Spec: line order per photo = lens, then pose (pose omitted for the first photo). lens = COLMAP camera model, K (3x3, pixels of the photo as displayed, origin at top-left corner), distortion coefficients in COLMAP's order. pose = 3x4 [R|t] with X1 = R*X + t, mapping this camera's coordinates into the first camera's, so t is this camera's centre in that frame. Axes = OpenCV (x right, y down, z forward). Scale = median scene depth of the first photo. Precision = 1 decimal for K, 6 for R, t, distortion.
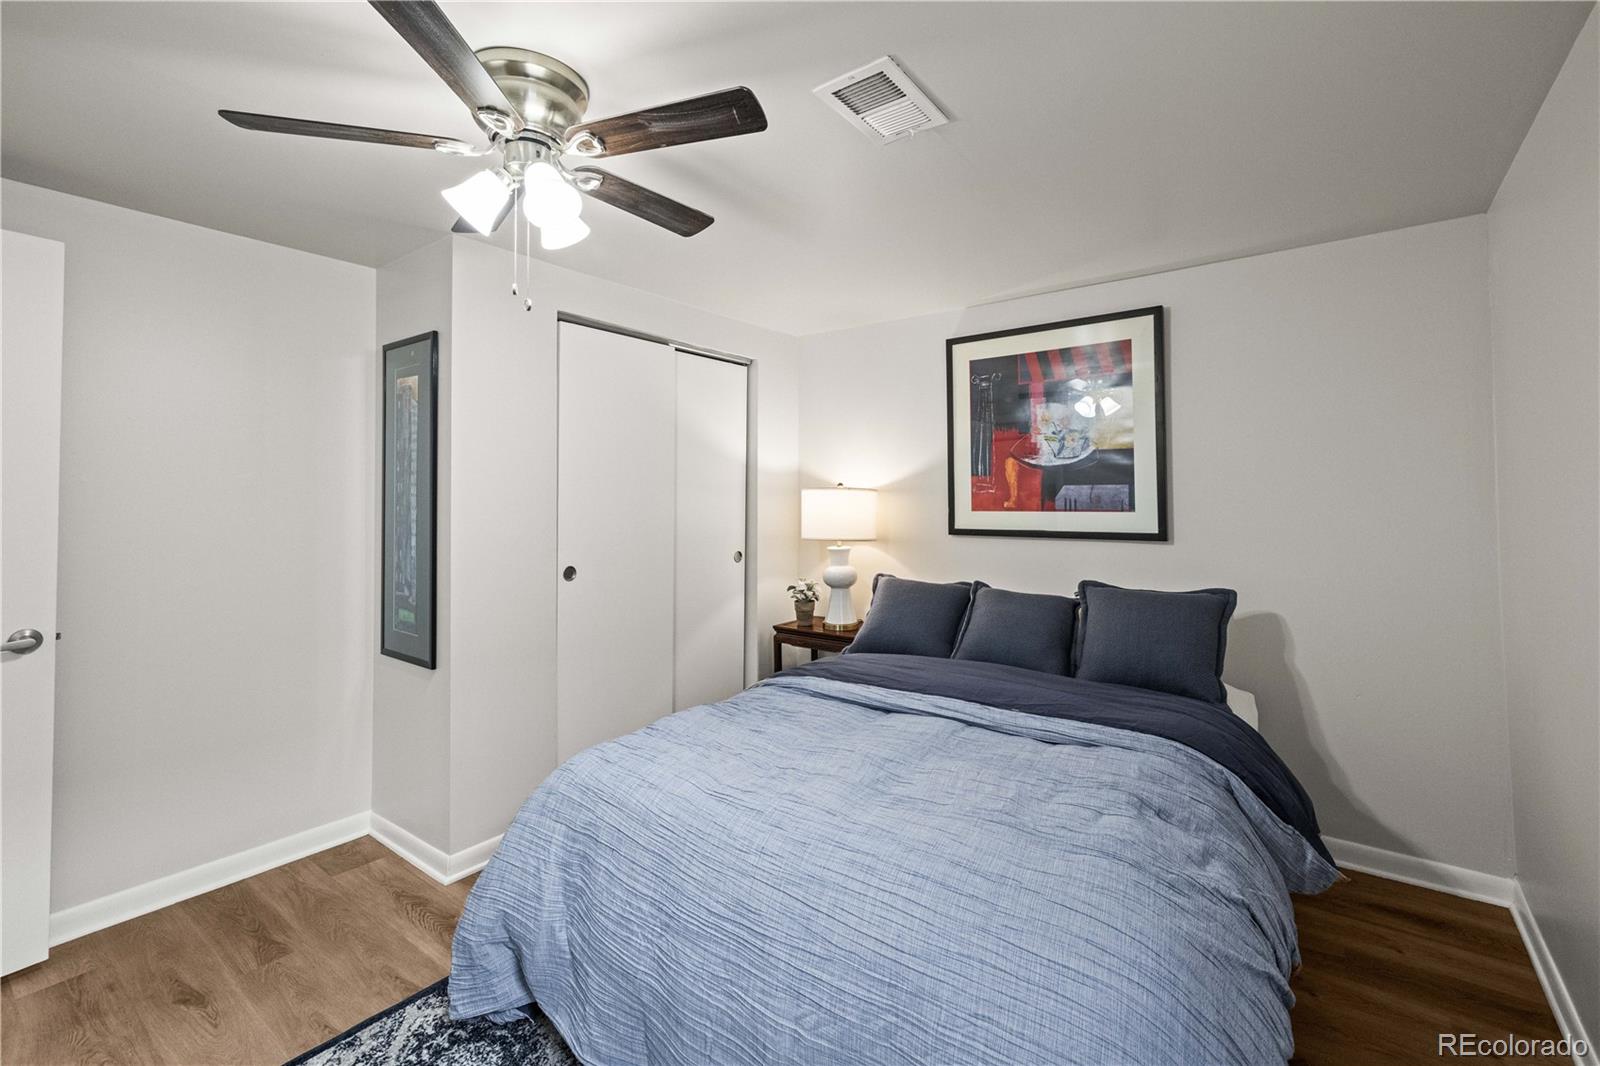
lens RADIAL K [[684.8, 0, 792.0], [0, 684.8, 479.5], [0, 0, 1]] dist [0.001570, -0.001713]
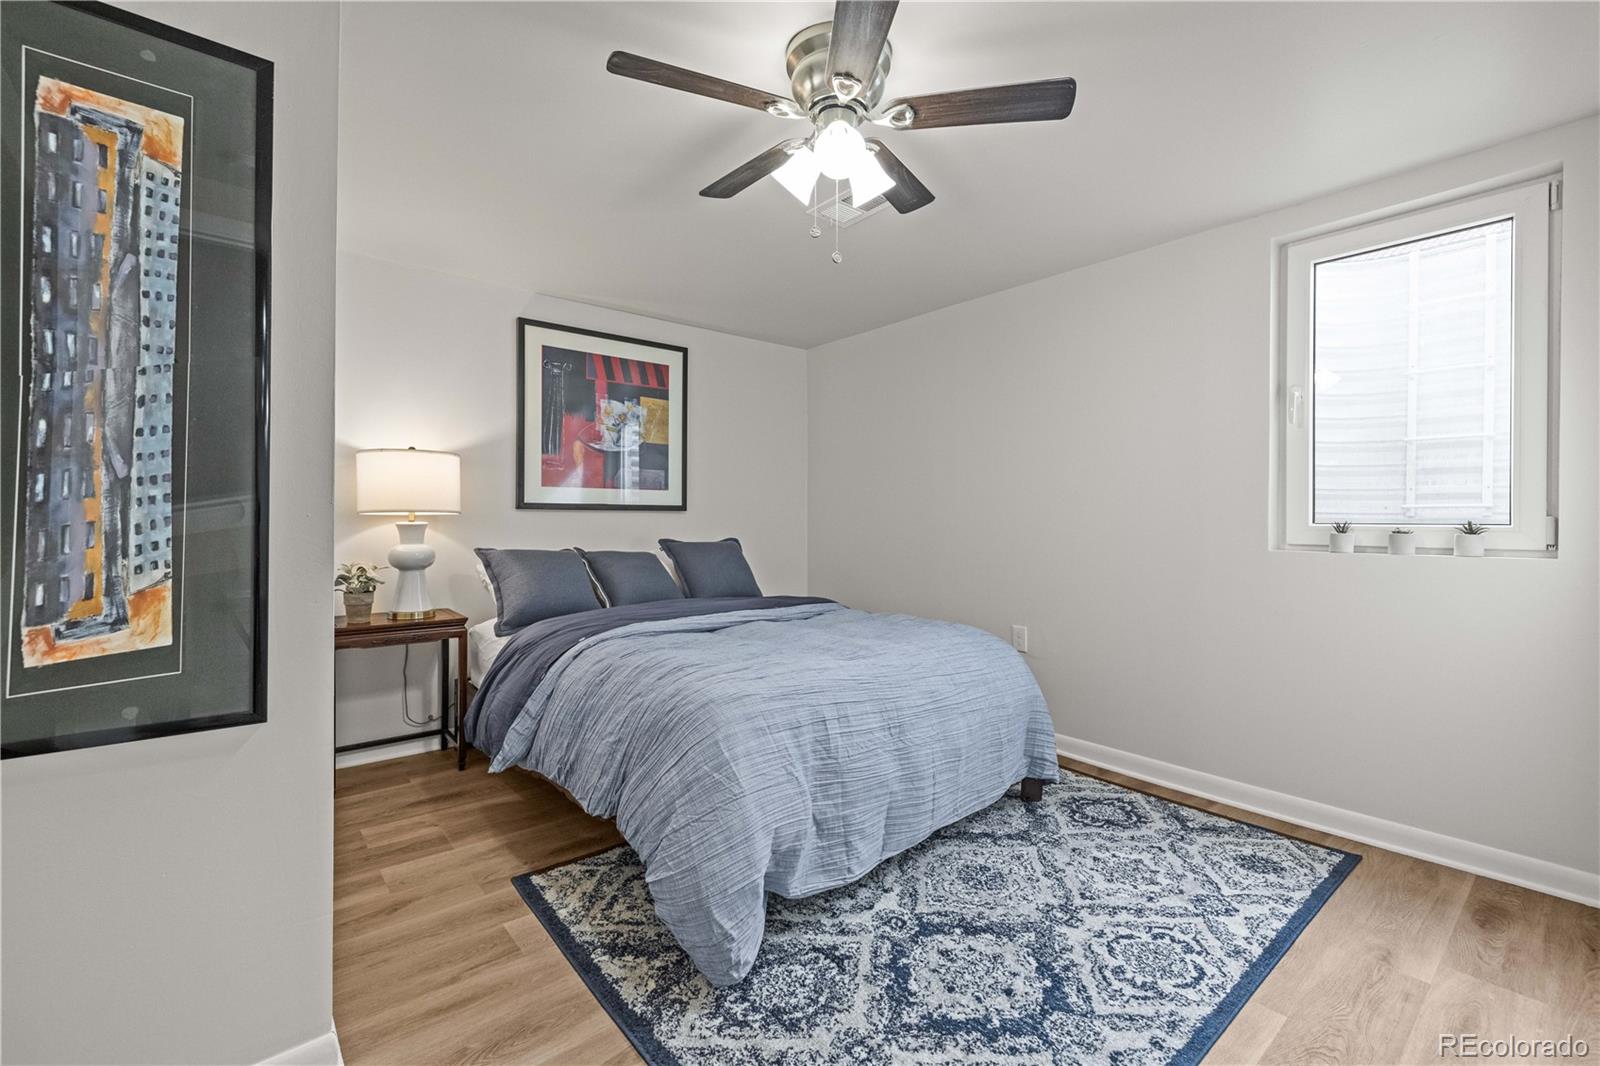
lens RADIAL K [[684.8, 0, 794.7], [0, 684.8, 517.2], [0, 0, 1]] dist [0.001570, -0.001713]
pose [[0.232899, 0.007088, 0.972475, -0.689545], [-0.036370, 0.999337, 0.001426, 0.079004], [-0.971821, -0.035701, 0.233003, 0.365988]]
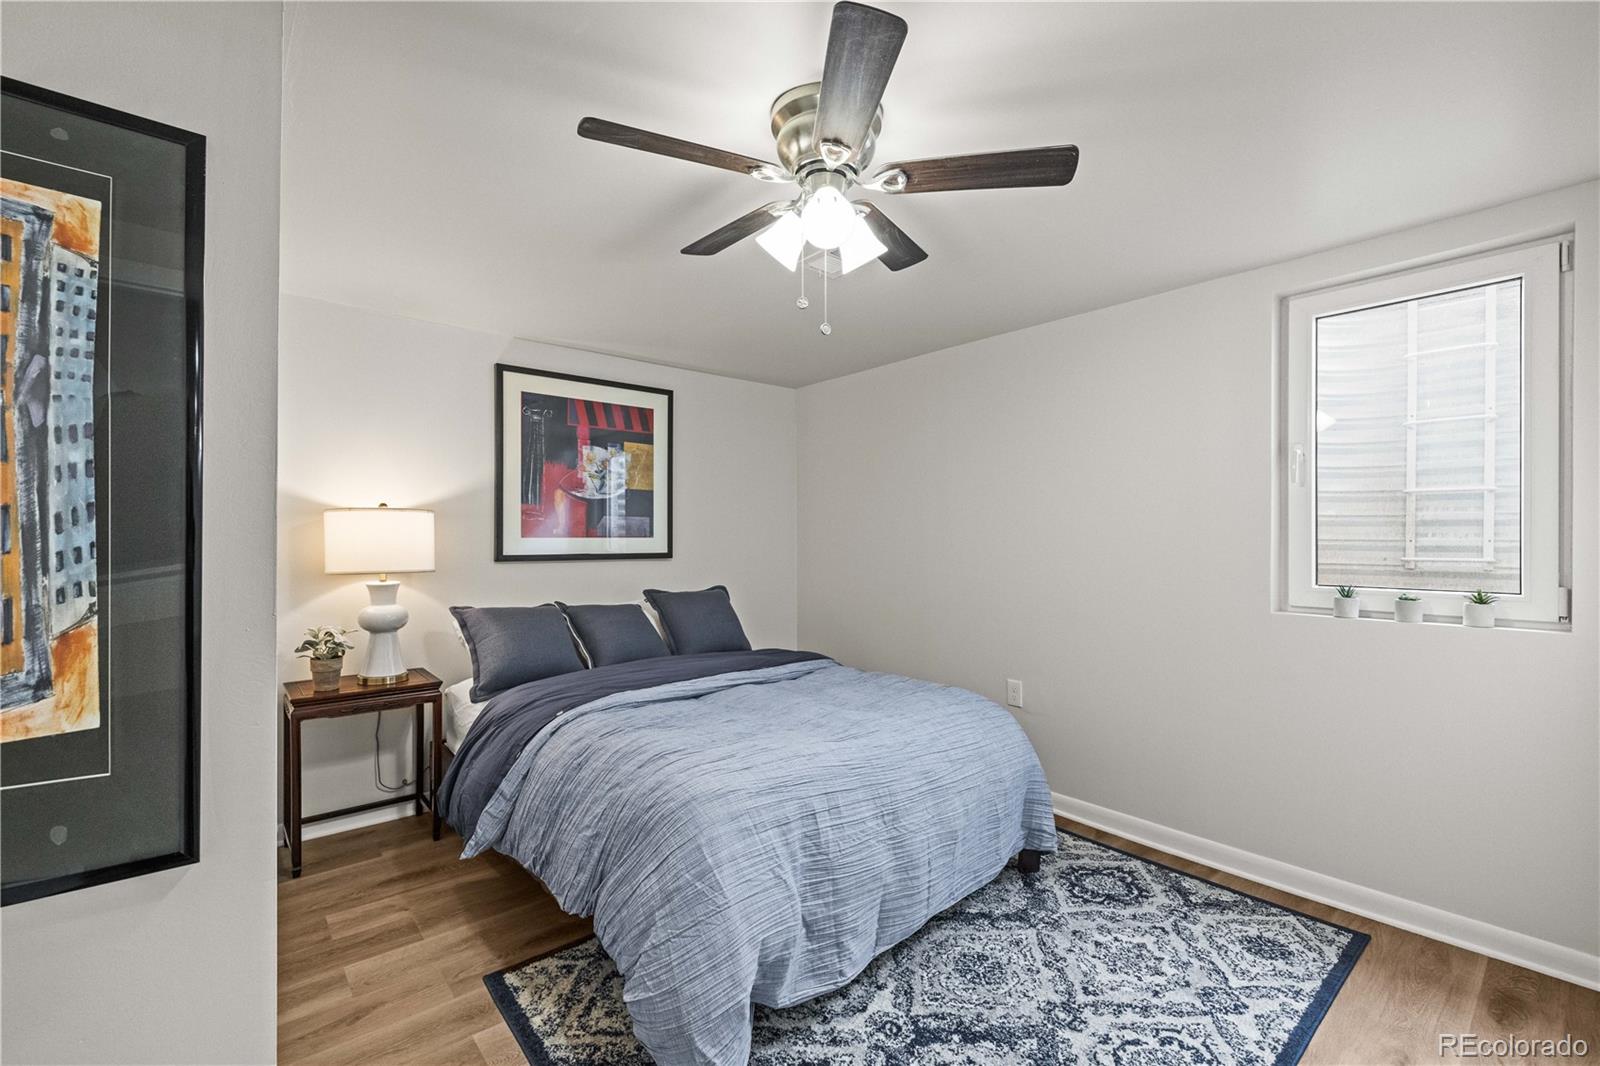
lens RADIAL K [[684.8, 0, 794.9], [0, 684.8, 535.0], [0, 0, 1]] dist [0.001570, -0.001713]
pose [[0.218520, 0.008485, 0.975795, -0.659873], [-0.032982, 0.999455, -0.001305, 0.030156], [-0.975275, -0.031898, 0.218681, 0.372610]]
